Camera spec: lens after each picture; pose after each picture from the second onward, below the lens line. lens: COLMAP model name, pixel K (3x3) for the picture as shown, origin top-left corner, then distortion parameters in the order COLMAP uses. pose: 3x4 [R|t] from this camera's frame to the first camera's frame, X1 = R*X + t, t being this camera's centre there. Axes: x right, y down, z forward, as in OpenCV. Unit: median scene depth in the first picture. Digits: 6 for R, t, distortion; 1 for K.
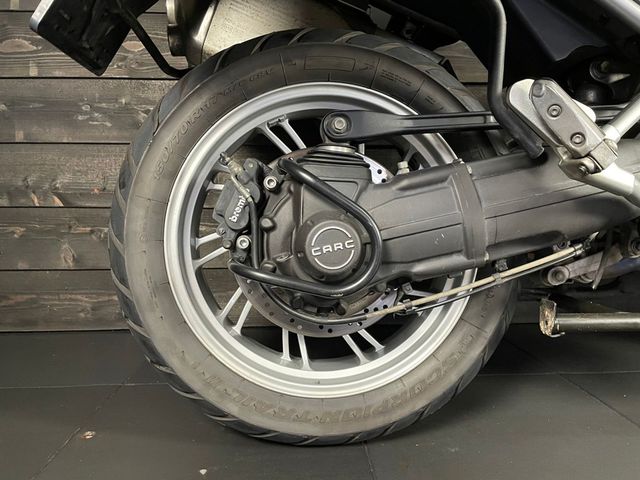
lens RADIAL K [[500.0, 0, 320.0], [0, 500.0, 240.0], [0, 0, 1]] dist [0.045521, -0.062422]
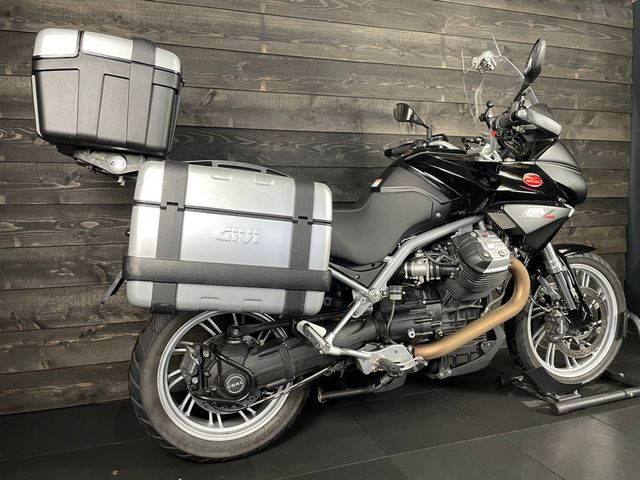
lens RADIAL K [[487.8, 0, 327.4], [0, 487.8, 246.5], [0, 0, 1]] dist [0.079632, -0.111200]
pose [[0.959558, -0.035073, 0.279318, -0.171386], [0.033585, 0.999385, 0.010113, -0.597322], [-0.279500, -0.000323, 0.960145, -1.338224]]
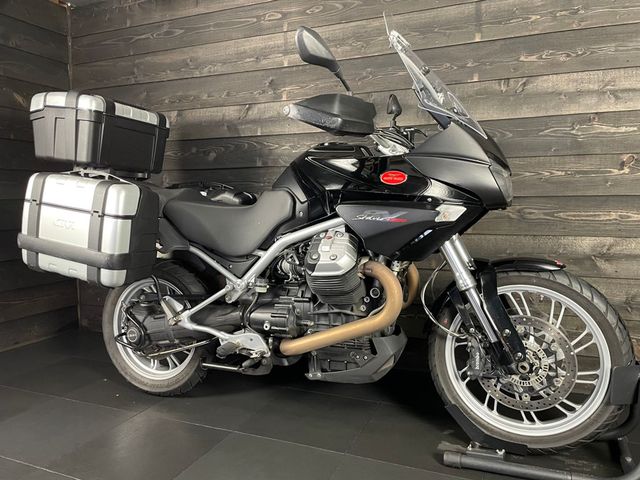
lens RADIAL K [[482.0, 0, 323.3], [0, 482.0, 241.7], [0, 0, 1]] dist [0.083848, -0.108033]
pose [[0.904128, 0.034451, -0.425871, 2.230216], [-0.030198, 0.999404, 0.016735, -0.615679], [0.426194, -0.002270, 0.904629, -1.270084]]
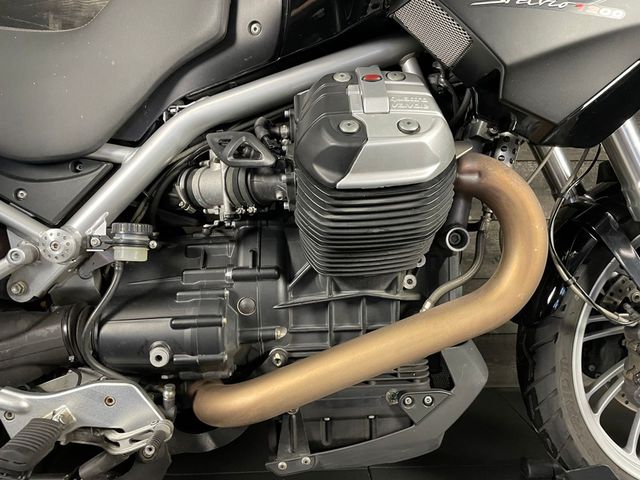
lens RADIAL K [[487.8, 0, 327.4], [0, 487.8, 246.5], [0, 0, 1]] dist [0.079632, -0.111200]
pose [[0.999983, 0.000507, -0.005850, 1.212394], [-0.000311, 0.999436, 0.033574, -0.352143], [0.005864, -0.033572, 0.999419, 0.002303]]
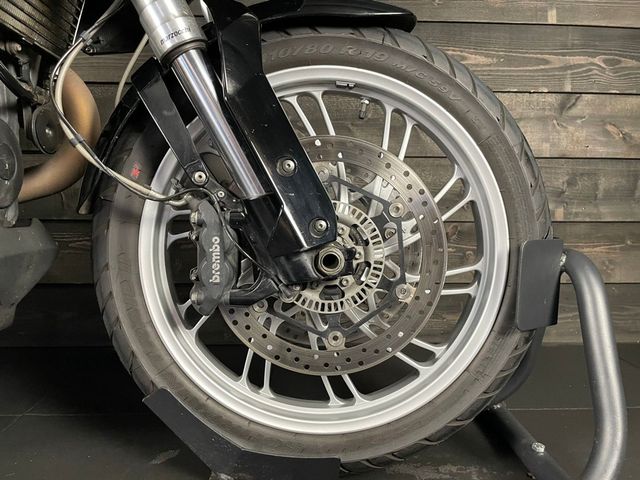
lens RADIAL K [[487.8, 0, 327.4], [0, 487.8, 246.5], [0, 0, 1]] dist [0.079632, -0.111200]
pose [[0.999907, 0.011852, -0.006800, 2.129958], [-0.011693, 0.999669, 0.022903, -0.095357], [0.007070, -0.022822, 0.999715, 0.231583]]
